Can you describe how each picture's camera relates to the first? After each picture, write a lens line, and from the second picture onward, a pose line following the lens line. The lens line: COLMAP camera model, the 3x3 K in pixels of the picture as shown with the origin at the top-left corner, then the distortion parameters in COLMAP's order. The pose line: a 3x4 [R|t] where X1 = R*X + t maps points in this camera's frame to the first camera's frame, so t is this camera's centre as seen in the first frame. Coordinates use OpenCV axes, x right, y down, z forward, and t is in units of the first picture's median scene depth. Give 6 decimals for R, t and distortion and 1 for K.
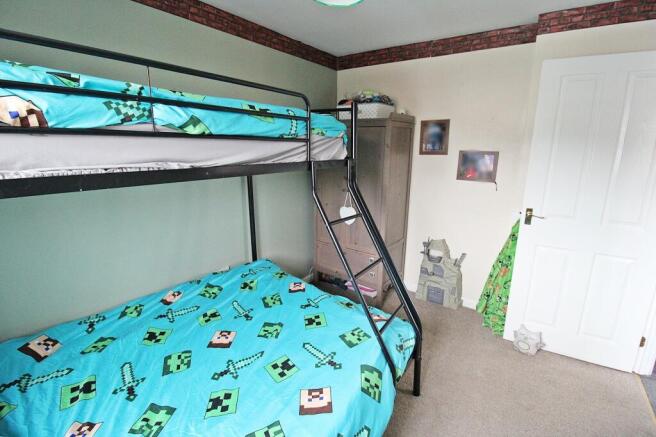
lens RADIAL K [[307.7, 0, 326.7], [0, 307.7, 219.1], [0, 0, 1]] dist [-0.008526, -0.005189]
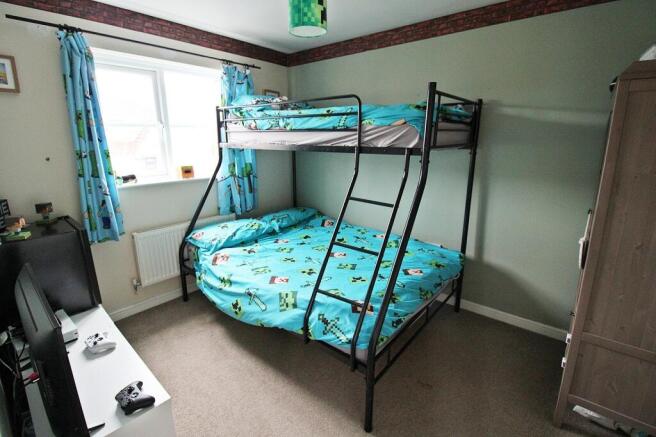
lens RADIAL K [[307.7, 0, 325.8], [0, 307.7, 214.0], [0, 0, 1]] dist [-0.008526, -0.005189]
pose [[-0.102925, 0.229230, -0.967915, 1.366899], [-0.236876, 0.939440, 0.247674, -0.227833], [0.966073, 0.254768, -0.042393, 1.091379]]
